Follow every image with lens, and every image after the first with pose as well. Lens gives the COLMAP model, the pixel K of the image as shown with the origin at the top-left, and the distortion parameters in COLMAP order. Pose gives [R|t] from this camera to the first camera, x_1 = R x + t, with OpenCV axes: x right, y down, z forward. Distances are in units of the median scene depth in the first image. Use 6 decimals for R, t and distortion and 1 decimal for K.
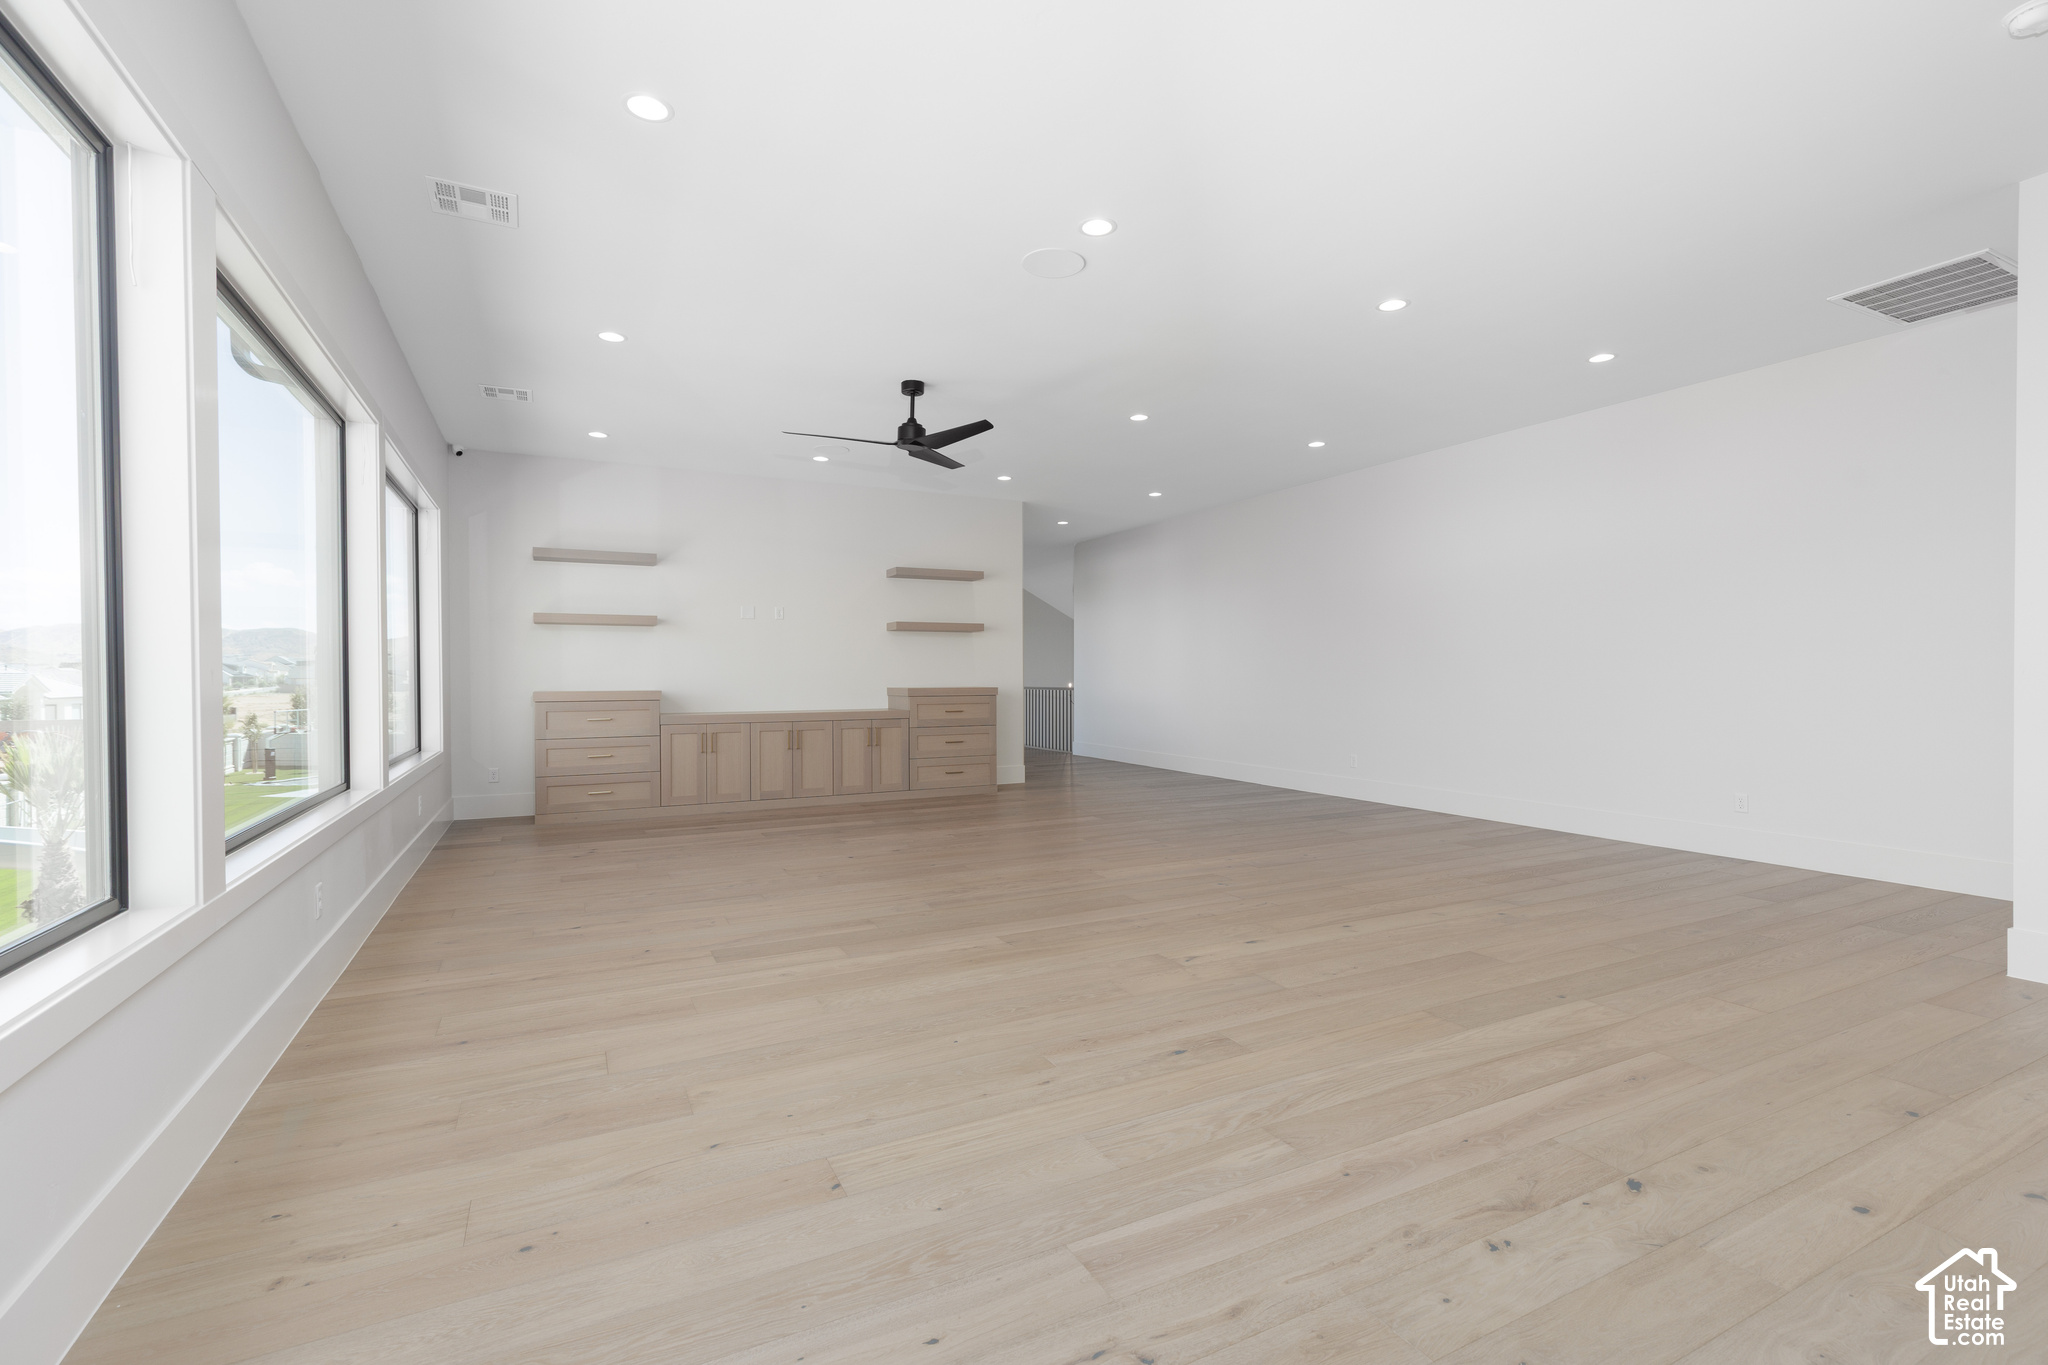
lens RADIAL K [[909.7, 0, 1032.9], [0, 909.7, 682.9], [0, 0, 1]] dist [0.004018, 0.003759]
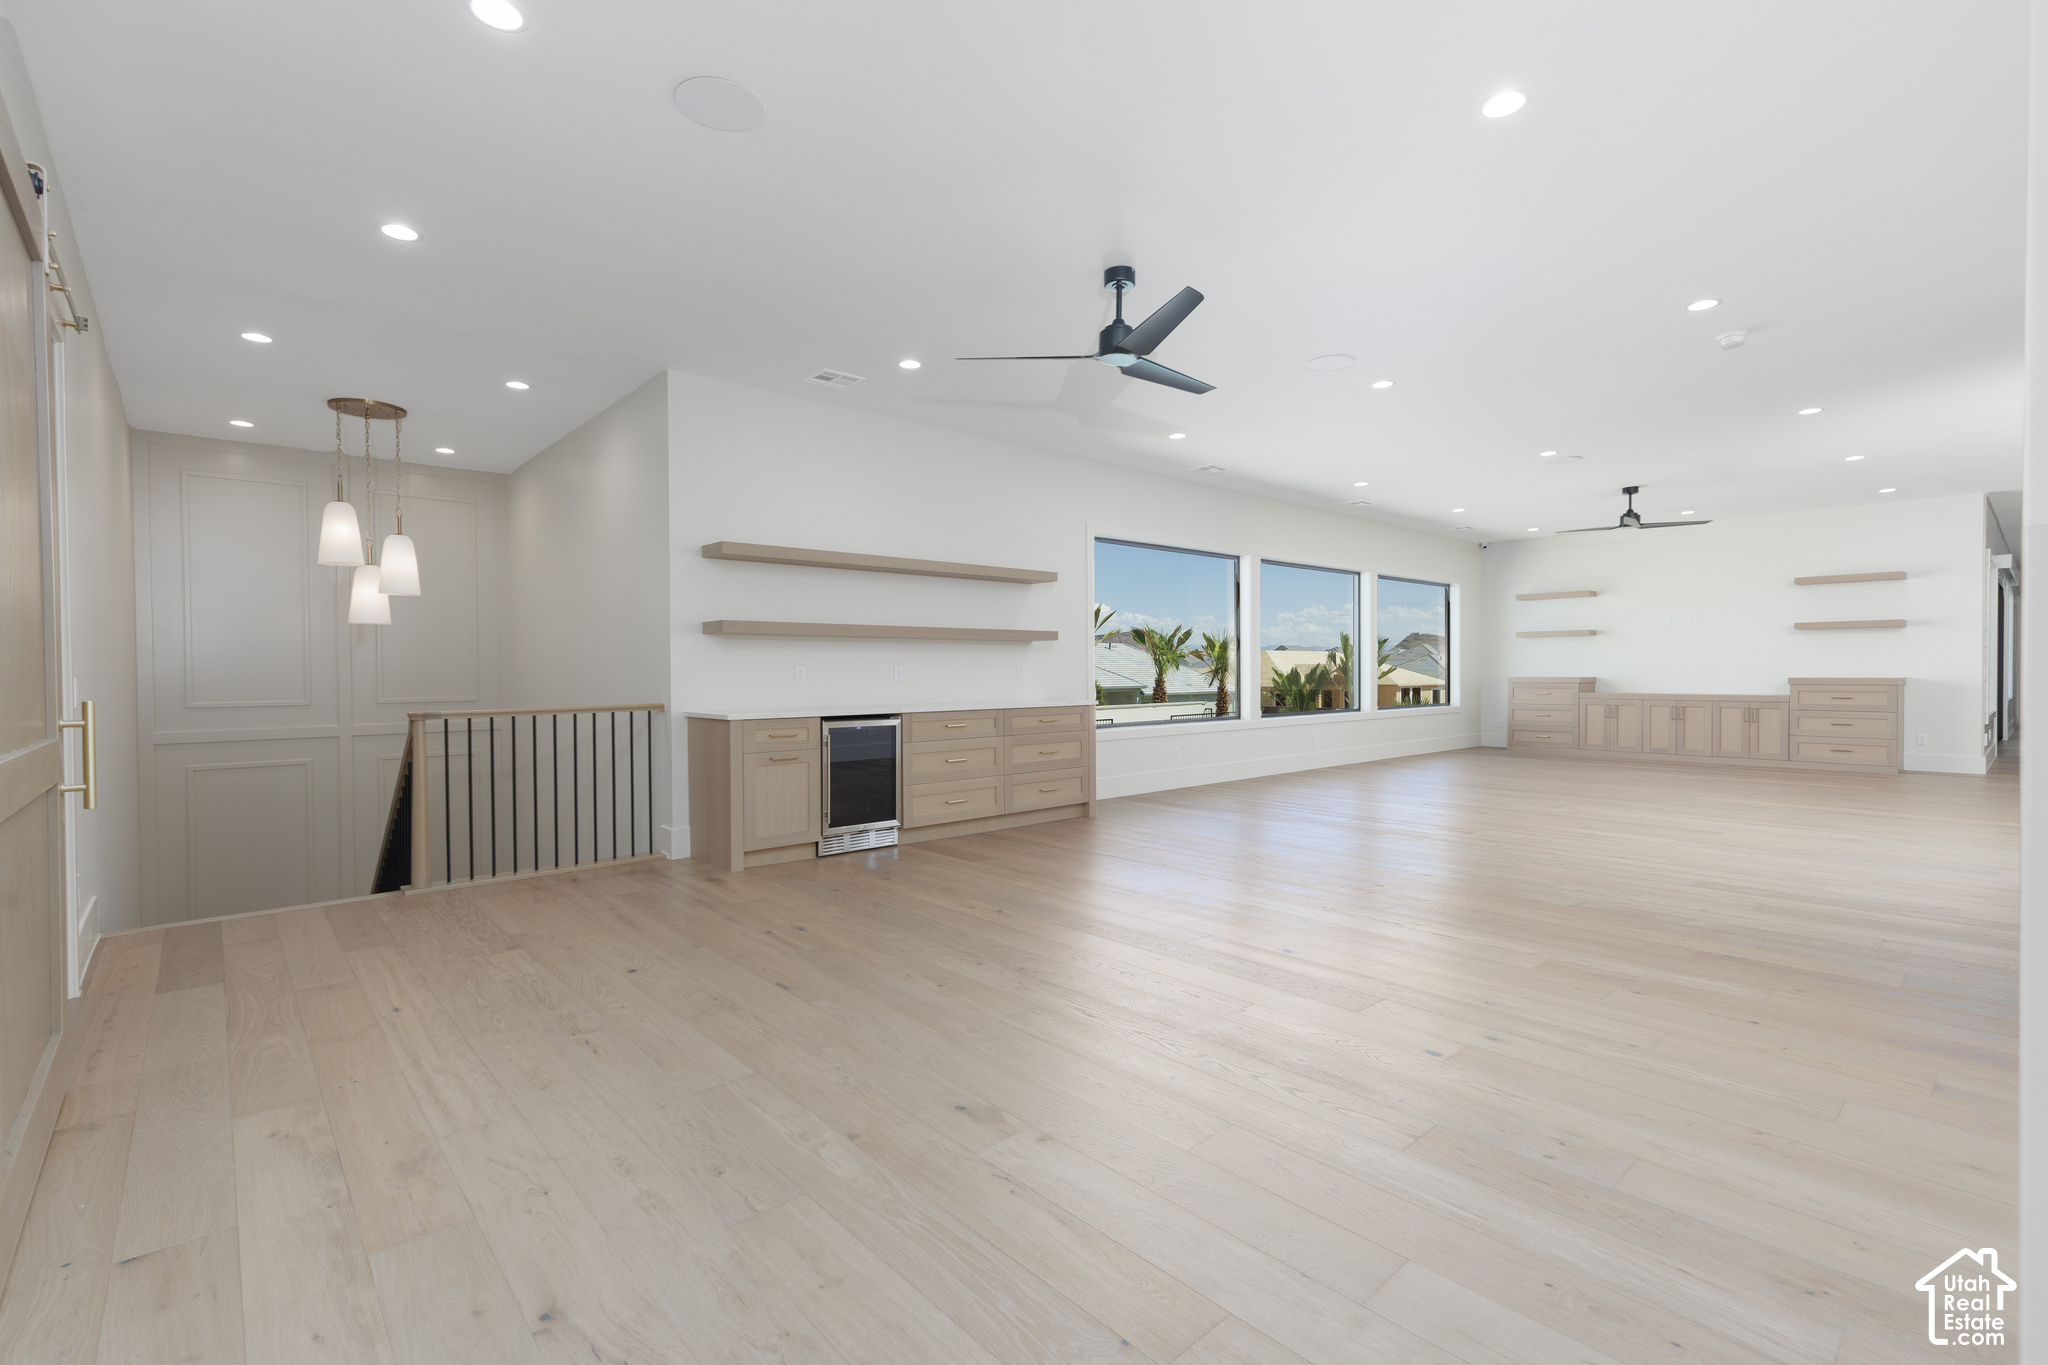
lens RADIAL K [[909.7, 0, 1031.6], [0, 909.7, 675.3], [0, 0, 1]] dist [0.004018, 0.003759]
pose [[0.252301, 0.013707, -0.967552, 0.827670], [0.002869, 0.999885, 0.014914, -0.019633], [0.967645, -0.006539, 0.252233, -0.316132]]
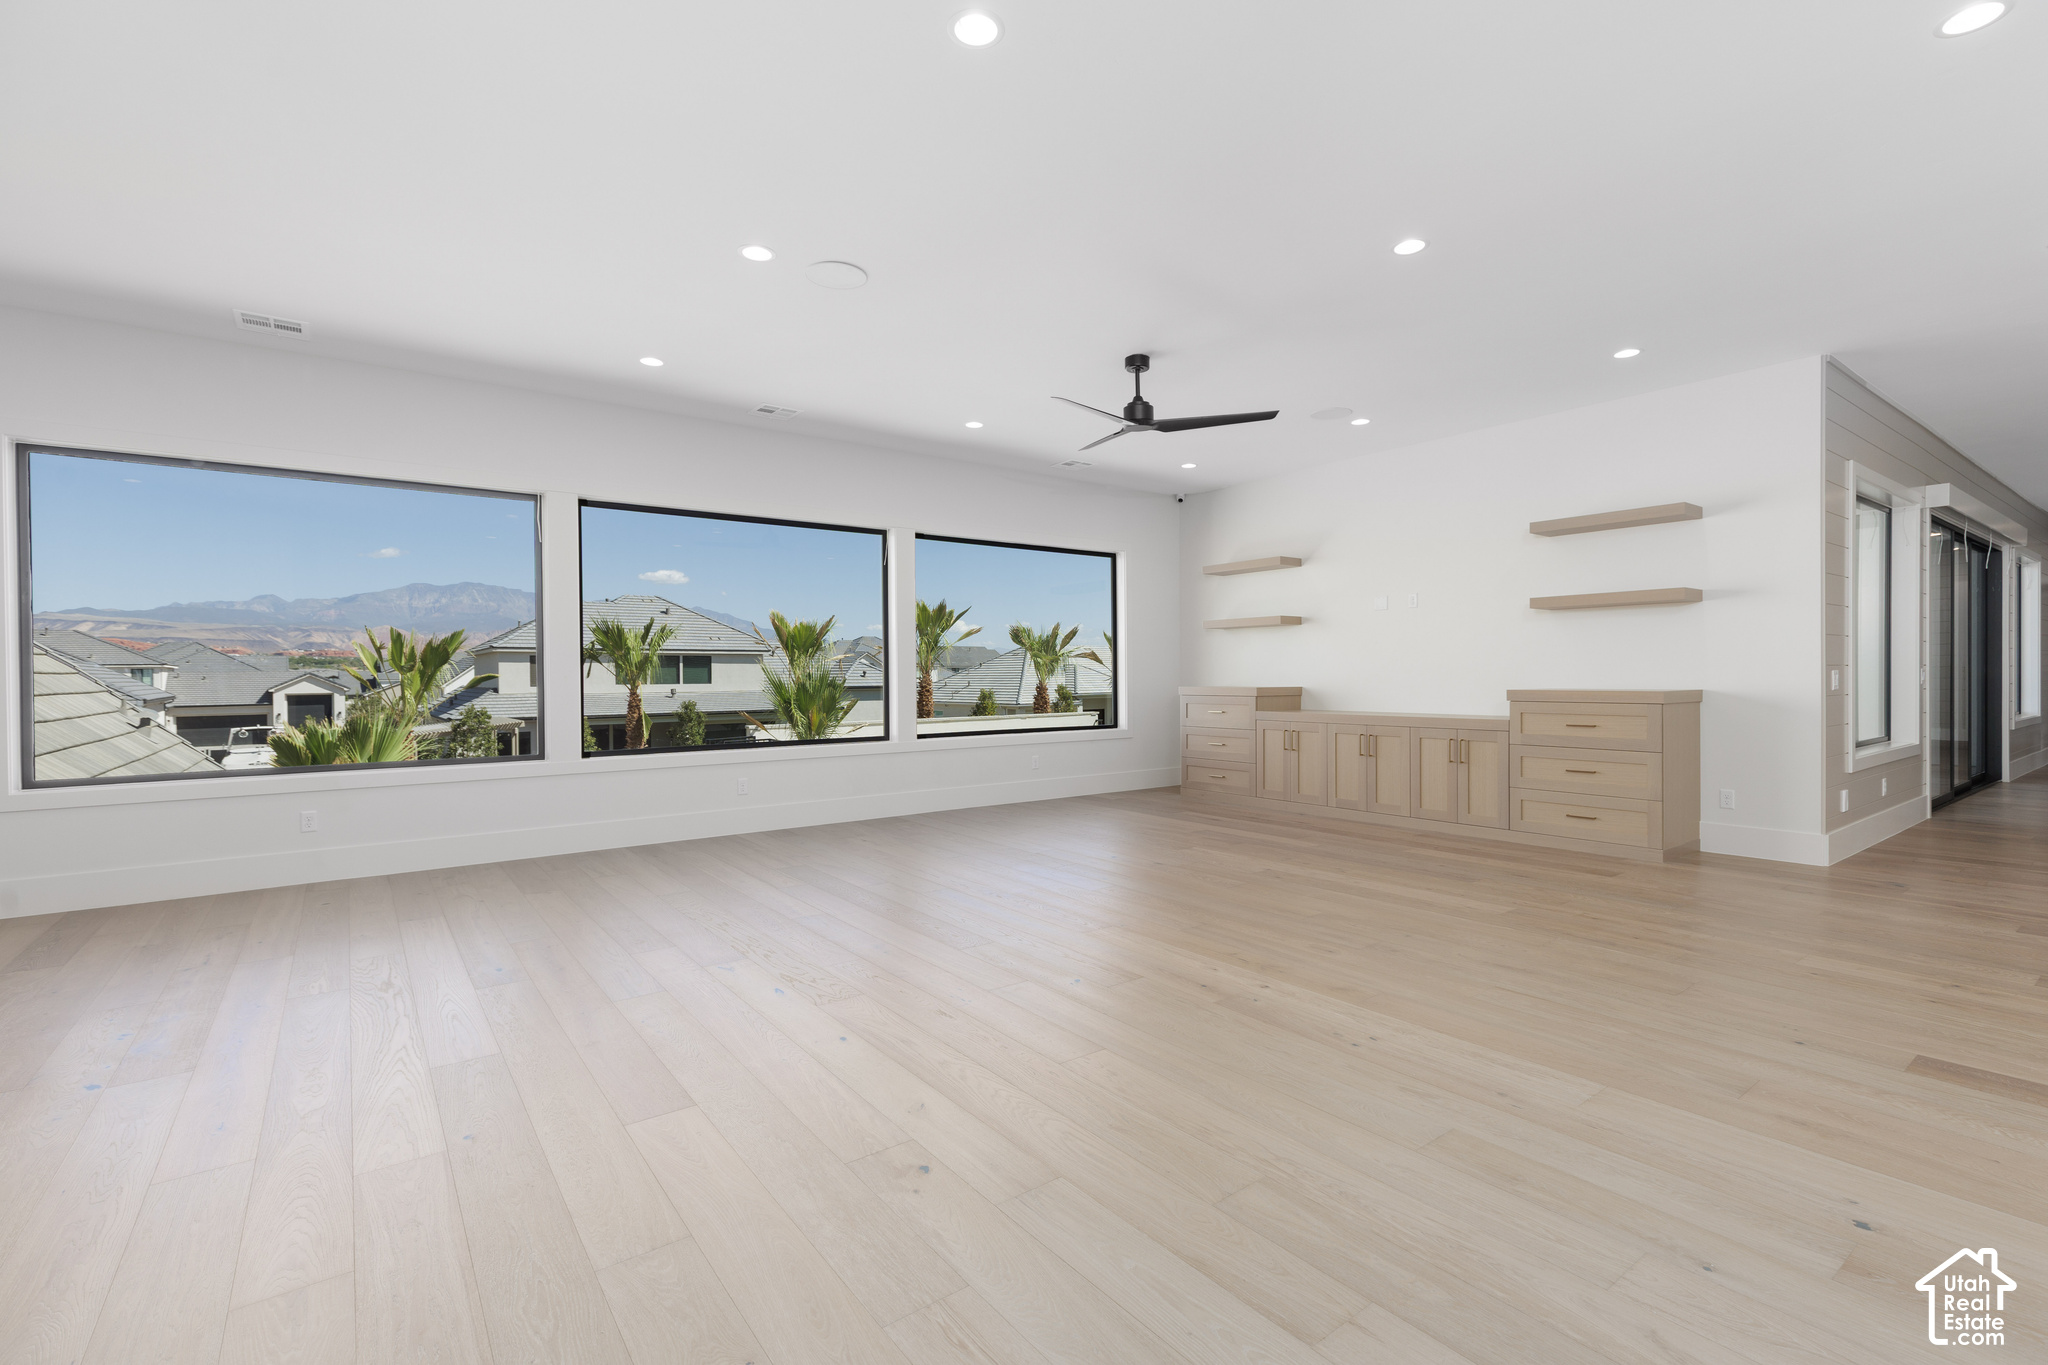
lens RADIAL K [[909.7, 0, 1025.9], [0, 909.7, 674.8], [0, 0, 1]] dist [0.004018, 0.003759]
pose [[0.162911, 0.008861, -0.986601, 0.538603], [0.007980, 0.999915, 0.010298, -0.017455], [0.986609, -0.009551, 0.162826, 0.513578]]
